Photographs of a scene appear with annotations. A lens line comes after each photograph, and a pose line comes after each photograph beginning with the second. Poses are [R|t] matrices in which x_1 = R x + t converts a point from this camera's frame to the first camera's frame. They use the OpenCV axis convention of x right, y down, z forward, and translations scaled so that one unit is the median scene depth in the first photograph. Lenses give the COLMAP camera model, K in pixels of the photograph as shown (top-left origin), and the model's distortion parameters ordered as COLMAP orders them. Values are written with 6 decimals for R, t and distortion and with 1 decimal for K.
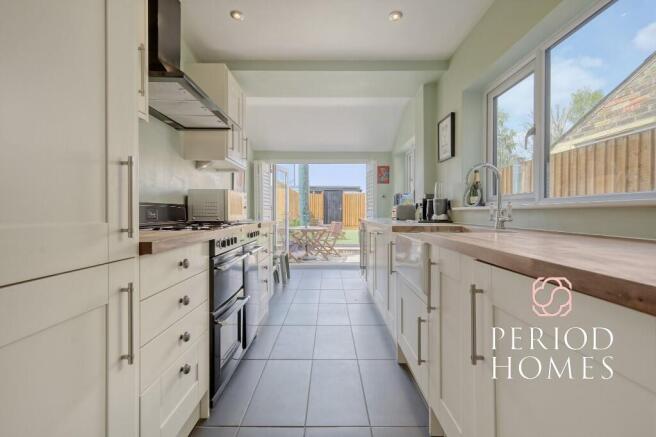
lens RADIAL K [[286.2, 0, 329.3], [0, 286.2, 210.8], [0, 0, 1]] dist [0.001074, 0.000118]
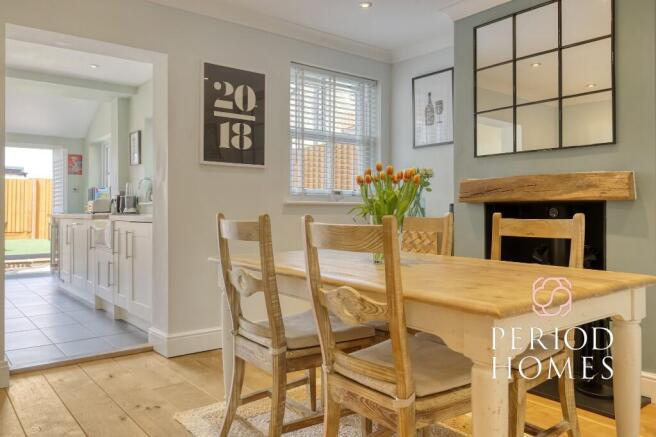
lens RADIAL K [[507.5, 0, 327.1], [0, 507.5, 206.6], [0, 0, 1]] dist [-0.000927, 0.001222]
pose [[0.779657, 0.004564, 0.626190, -0.310537], [-0.001394, 0.999984, -0.005553, 0.015908], [-0.626205, 0.003457, 0.779651, -1.182452]]
